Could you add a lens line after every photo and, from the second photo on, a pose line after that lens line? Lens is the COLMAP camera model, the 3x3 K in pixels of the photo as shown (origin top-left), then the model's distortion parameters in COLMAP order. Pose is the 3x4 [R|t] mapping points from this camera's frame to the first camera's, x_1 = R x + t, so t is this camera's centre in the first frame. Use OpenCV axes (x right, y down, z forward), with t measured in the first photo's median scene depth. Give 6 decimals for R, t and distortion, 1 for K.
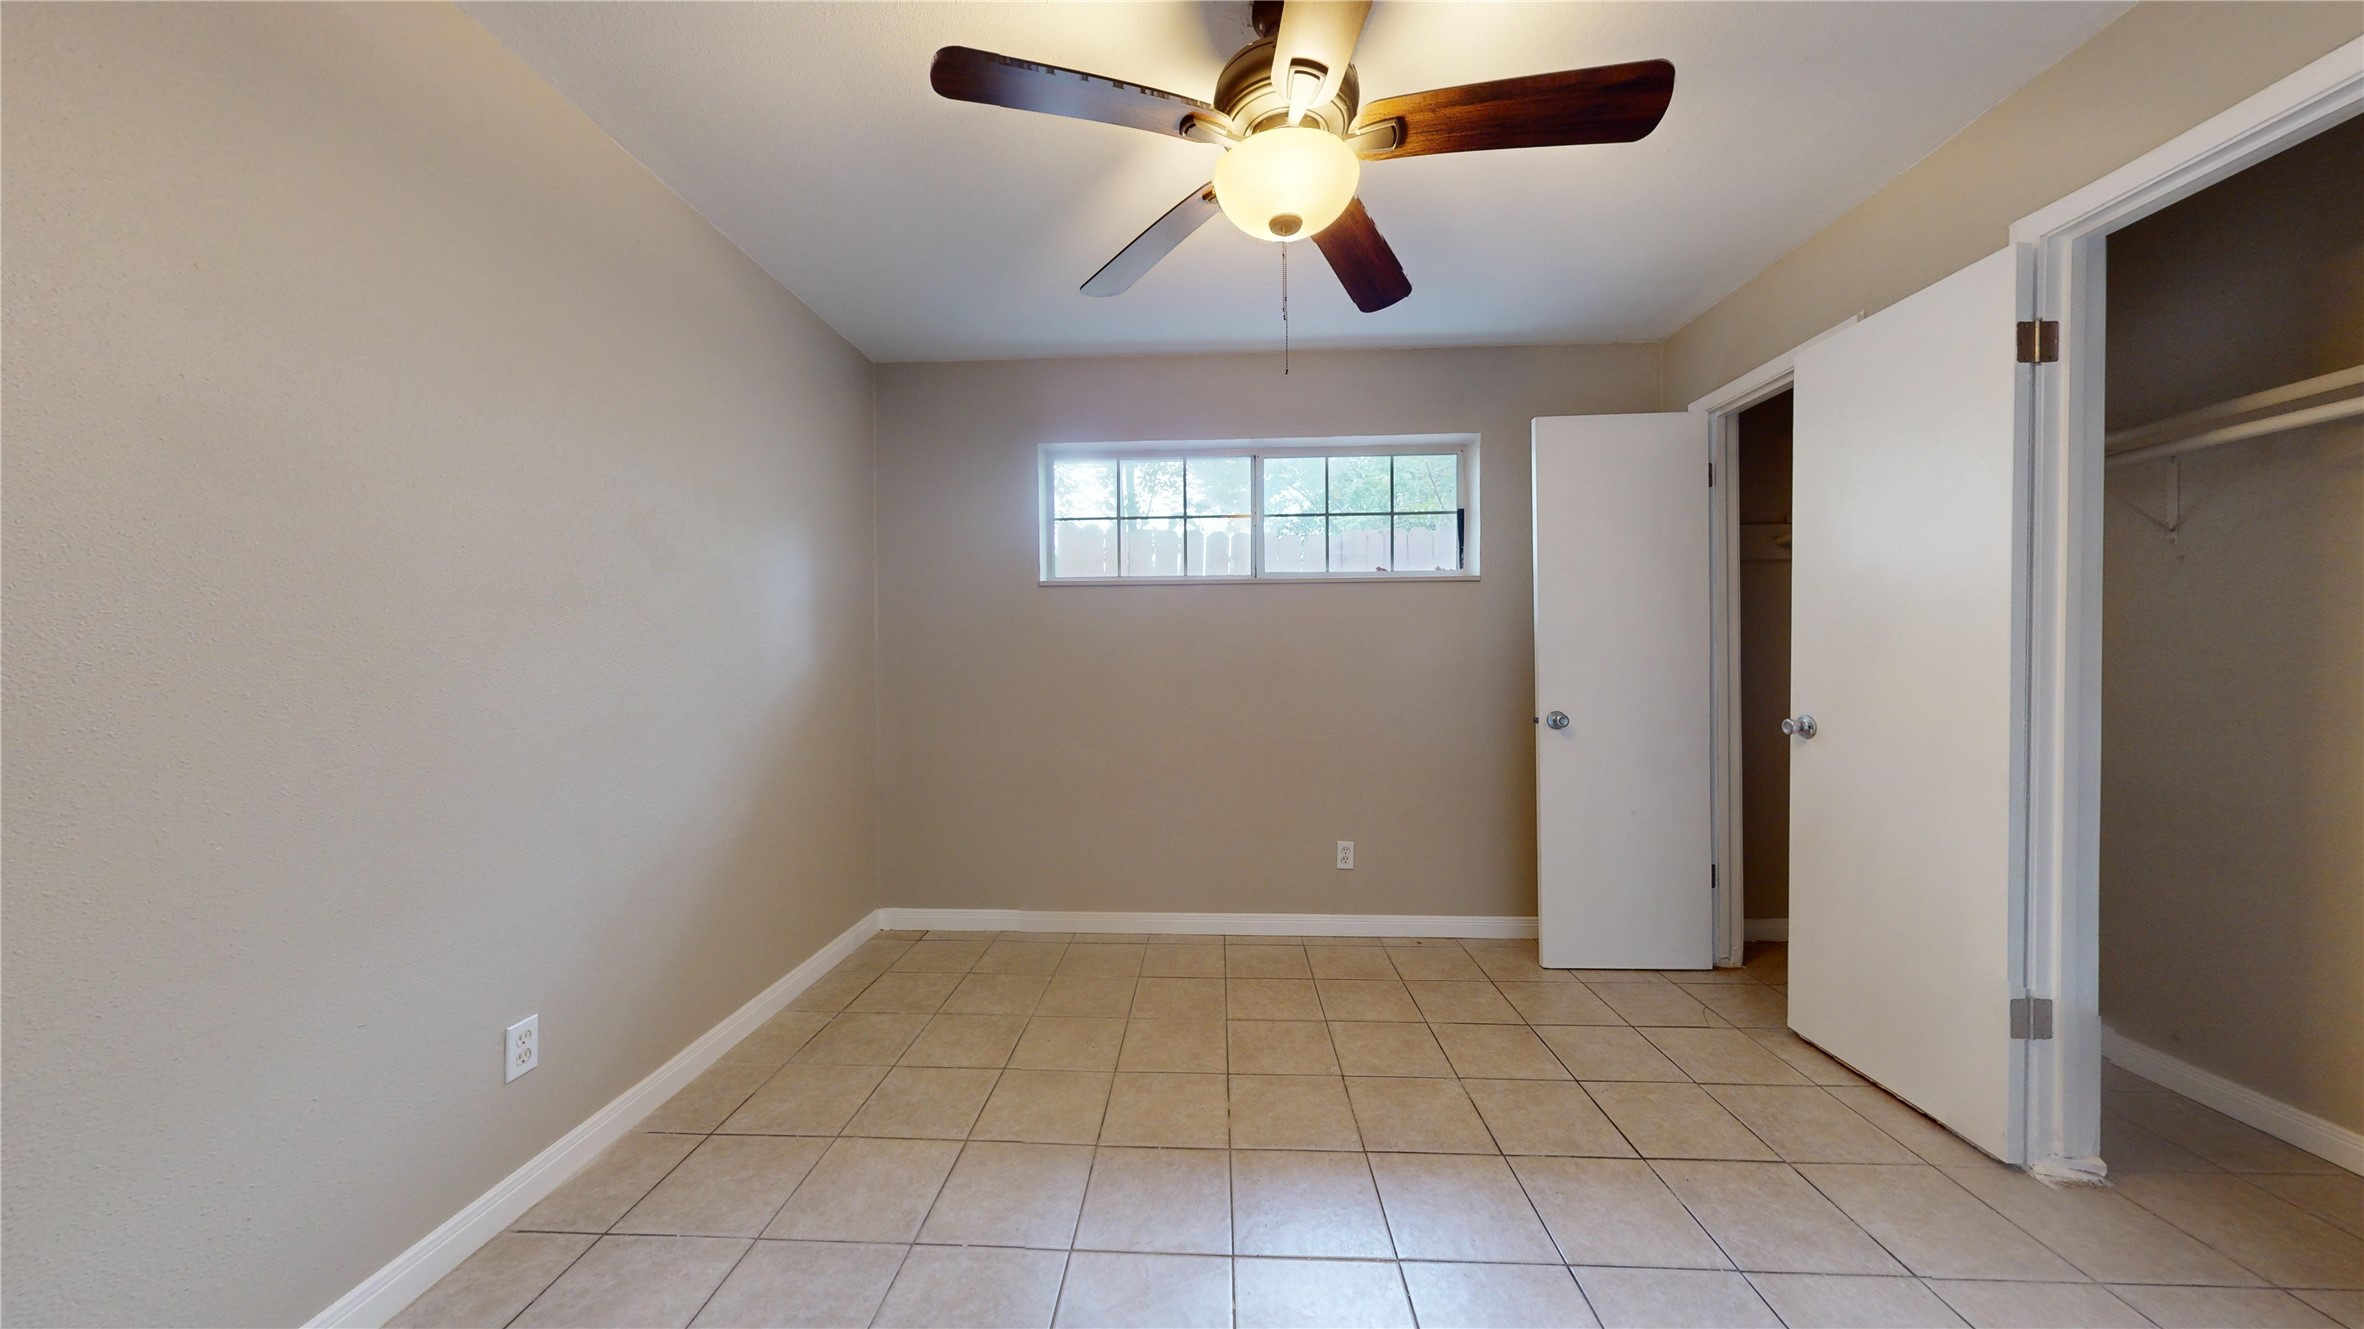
lens RADIAL K [[753.9, 0, 1182.0], [0, 753.9, 664.5], [0, 0, 1]] dist [-0.000263, -0.000003]
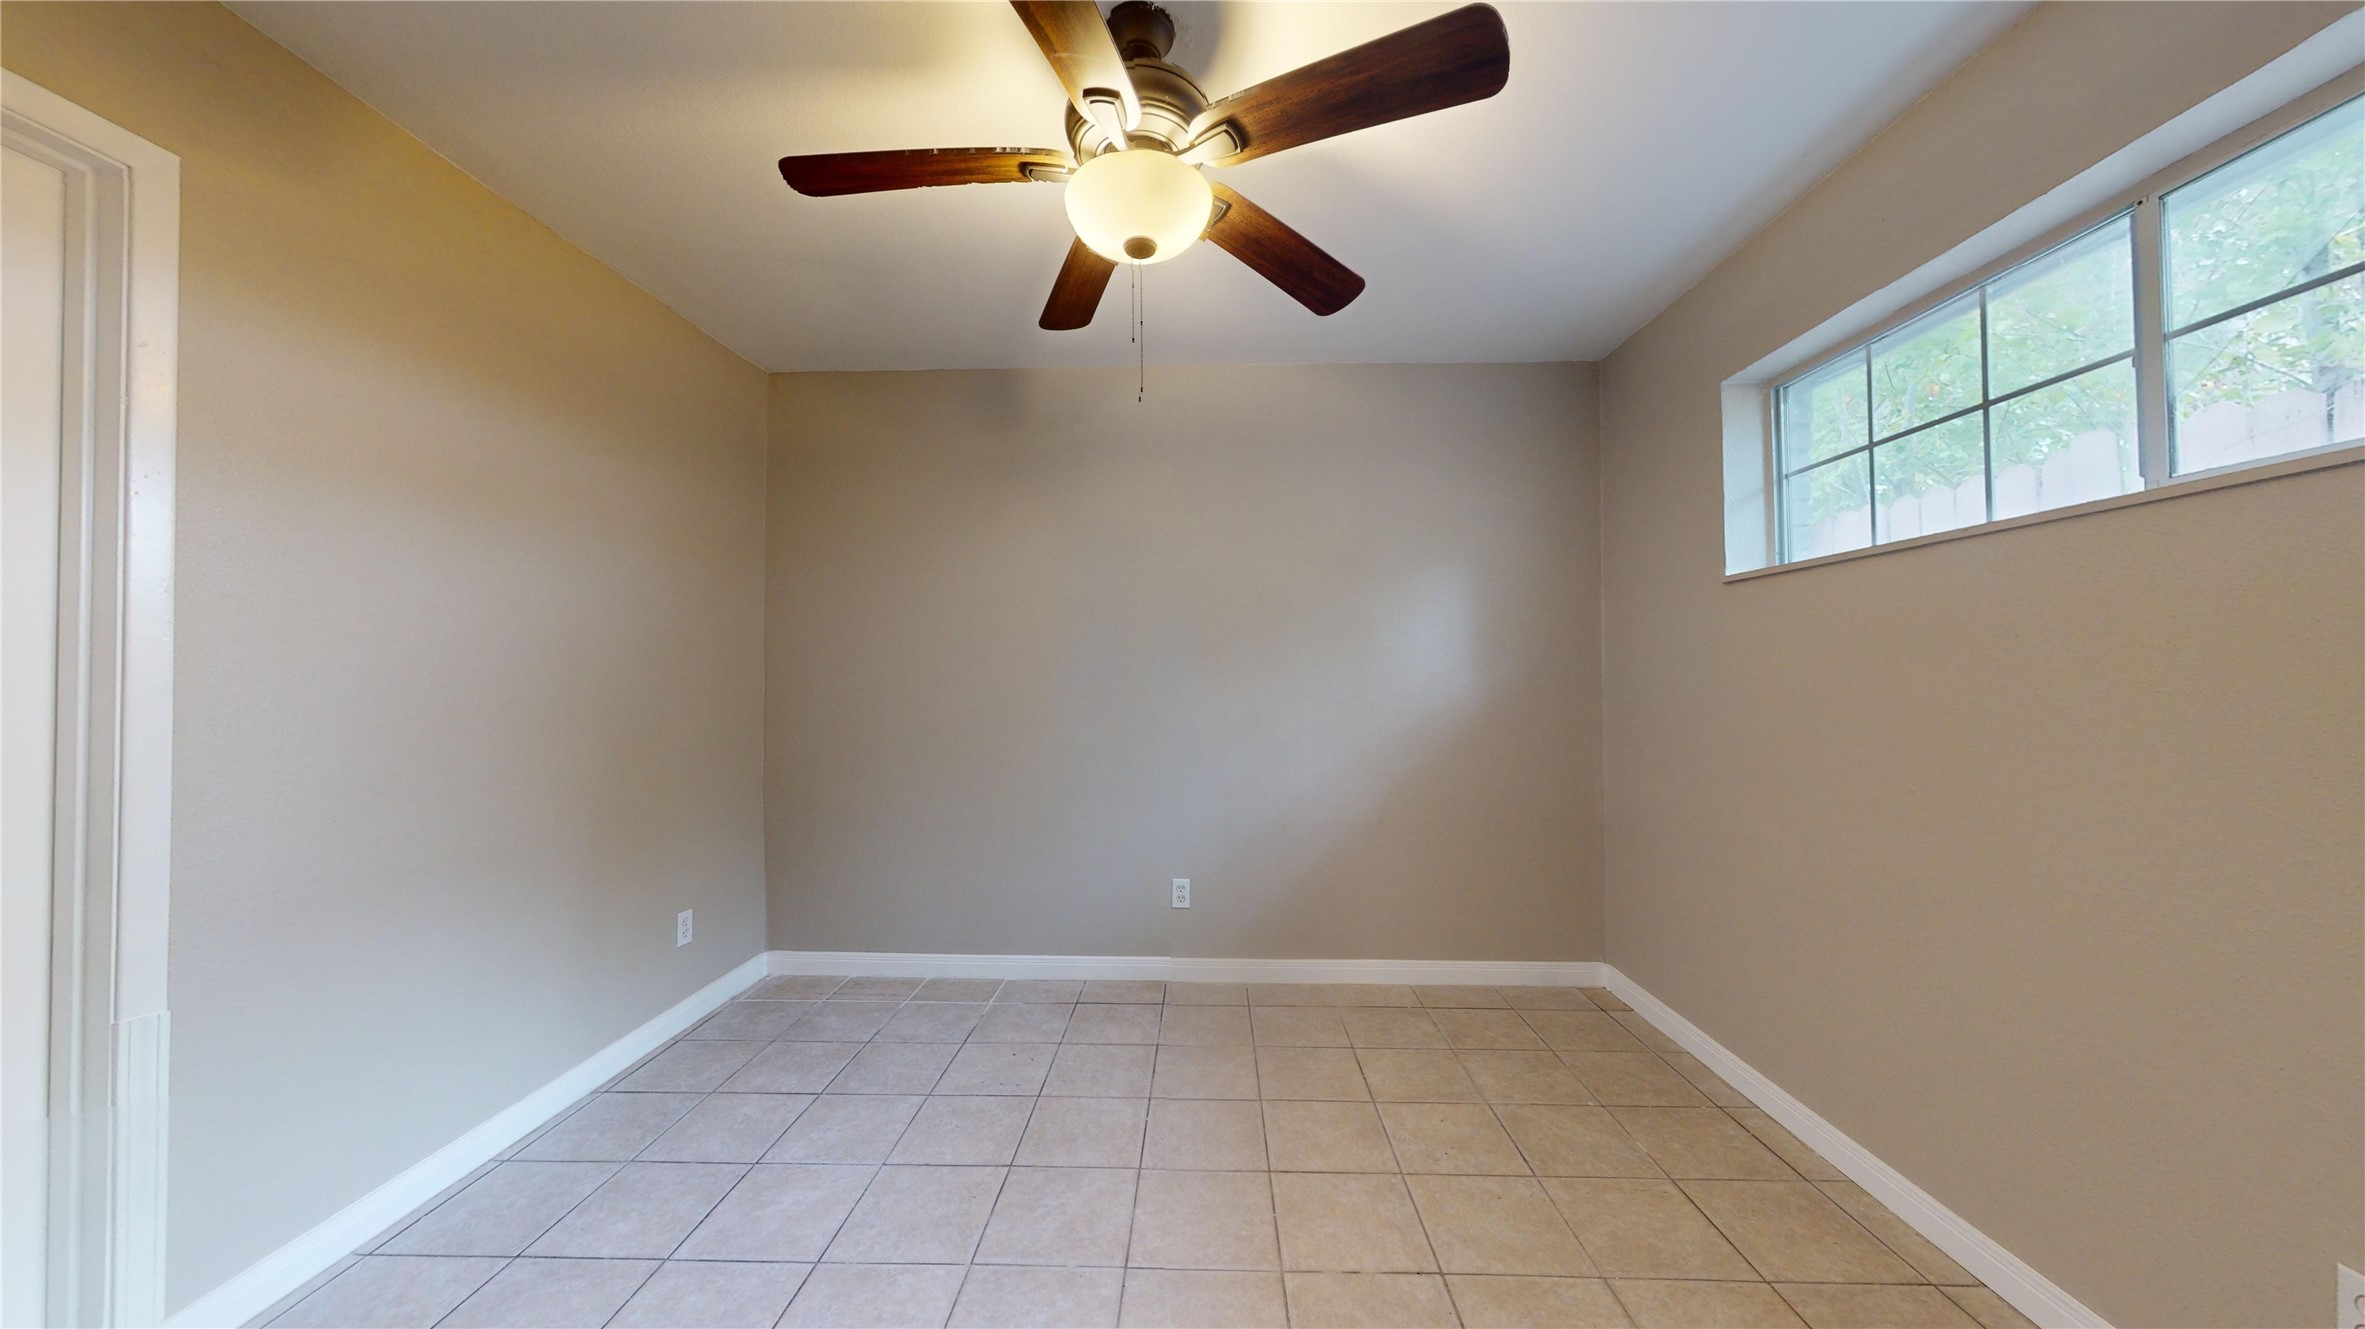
lens RADIAL K [[754.2, 0, 1182.5], [0, 754.2, 664.5], [0, 0, 1]] dist [-0.000263, -0.000003]
pose [[0.016867, -0.031379, -0.999365, 0.738191], [-0.014018, 0.999402, -0.031616, -0.000328], [0.999759, 0.014543, 0.016417, 0.697928]]
